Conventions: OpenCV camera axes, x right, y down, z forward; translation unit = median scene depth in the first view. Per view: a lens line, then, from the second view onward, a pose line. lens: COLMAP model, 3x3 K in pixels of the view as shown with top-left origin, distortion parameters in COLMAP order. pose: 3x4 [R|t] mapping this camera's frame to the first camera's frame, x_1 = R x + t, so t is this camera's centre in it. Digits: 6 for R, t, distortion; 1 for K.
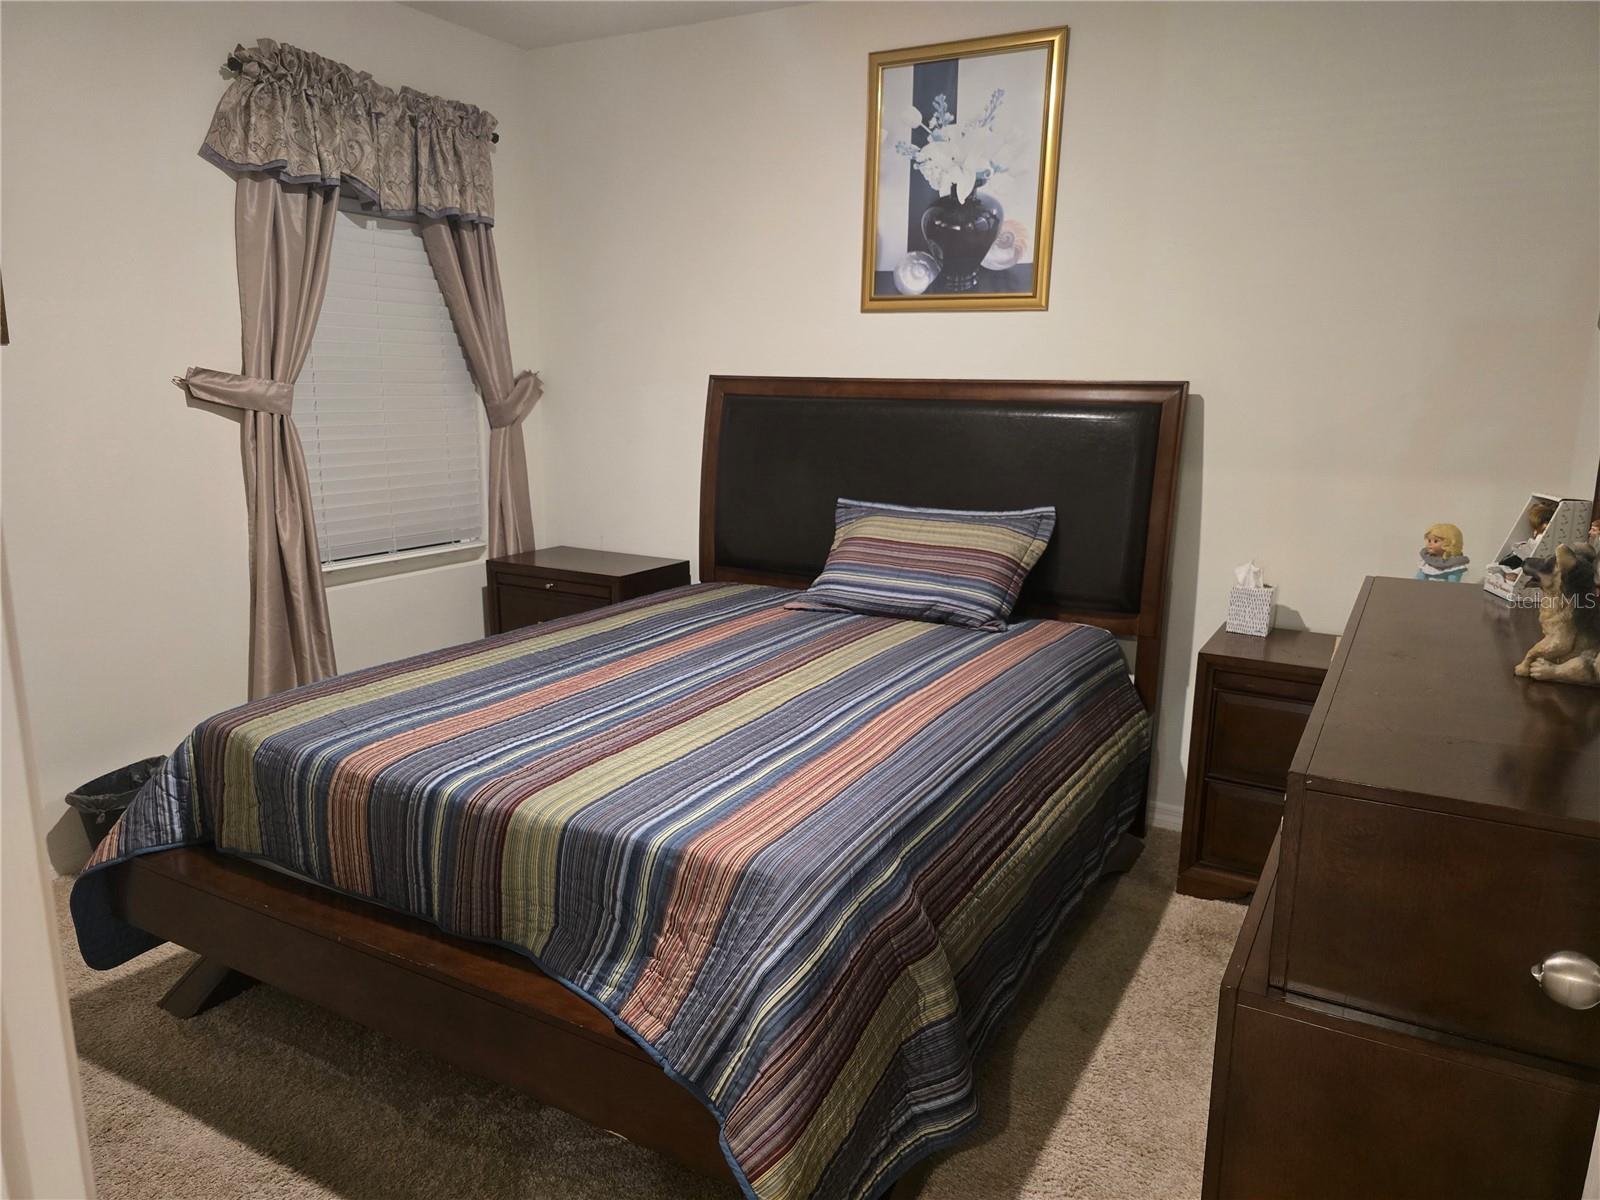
lens RADIAL K [[1074.7, 0, 790.5], [0, 1074.7, 601.1], [0, 0, 1]] dist [0.046466, -0.038934]
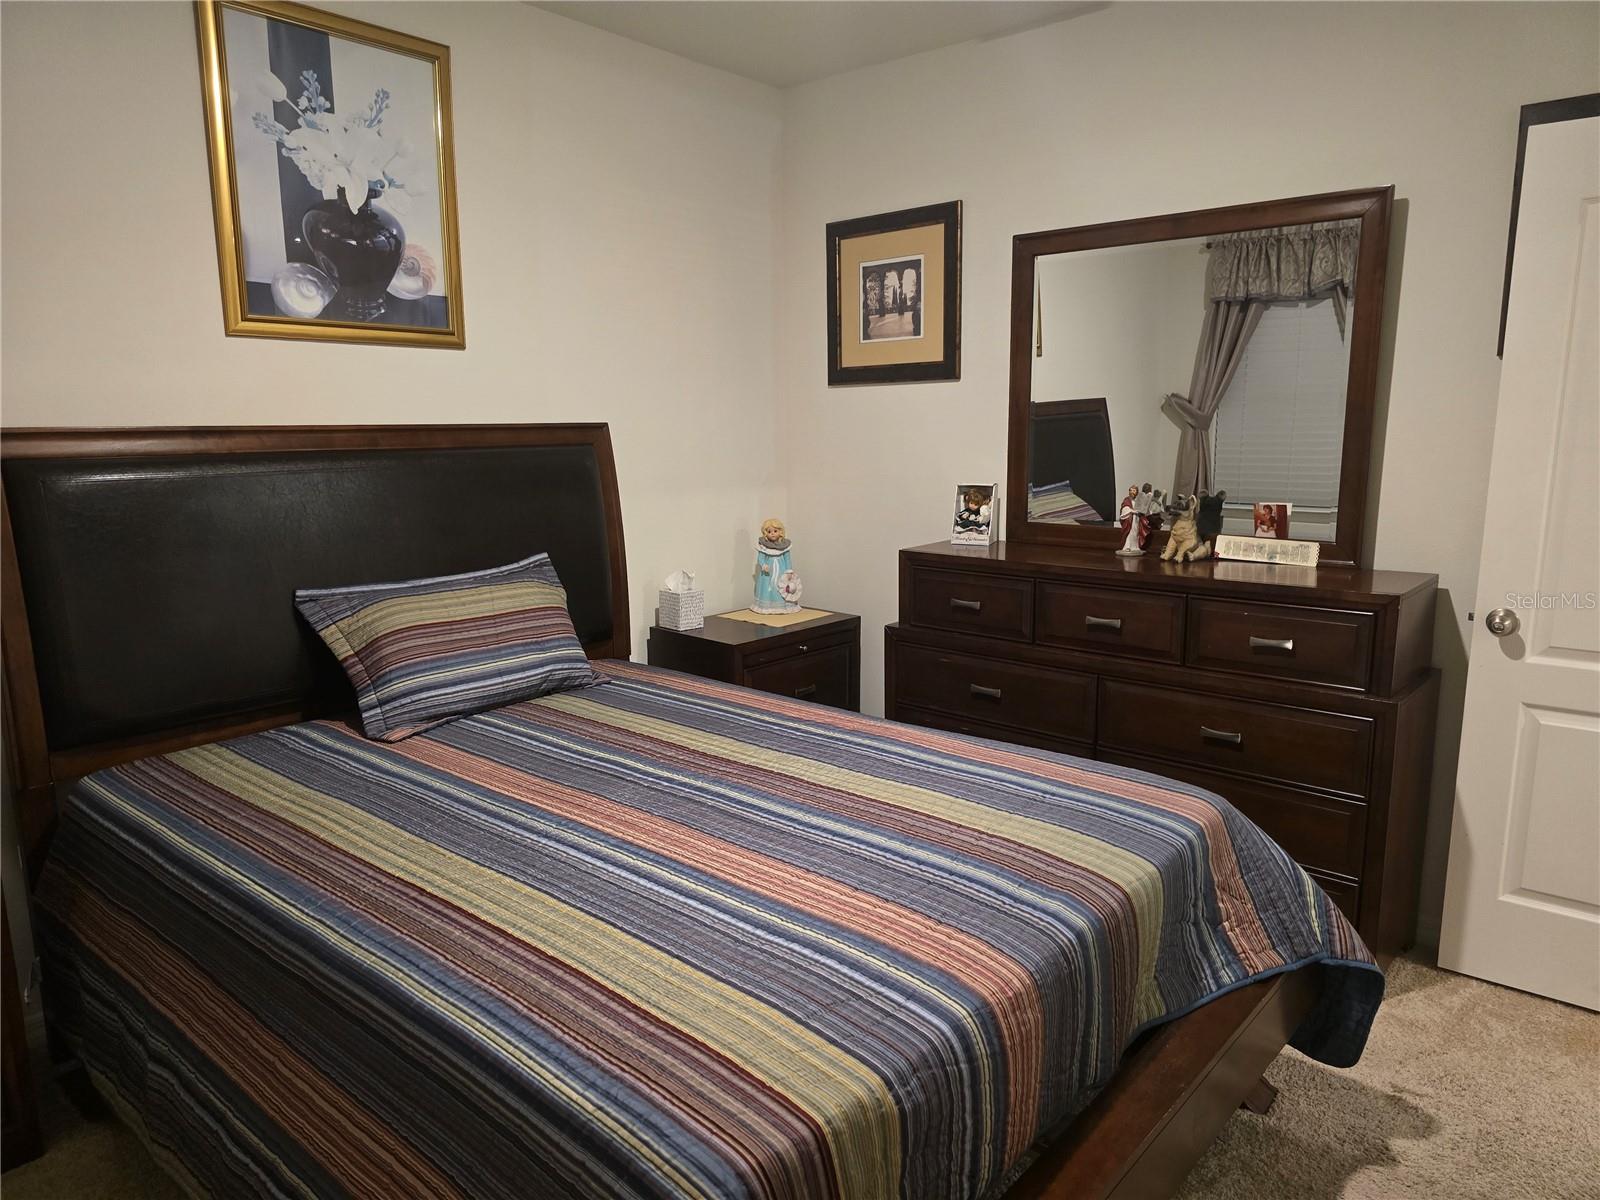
lens RADIAL K [[1074.7, 0, 789.5], [0, 1074.7, 599.9], [0, 0, 1]] dist [0.046466, -0.038934]
pose [[0.206306, -0.182411, 0.961334, -0.625152], [0.209916, 0.967846, 0.138598, -0.128917], [-0.955706, 0.173206, 0.237964, 0.541644]]
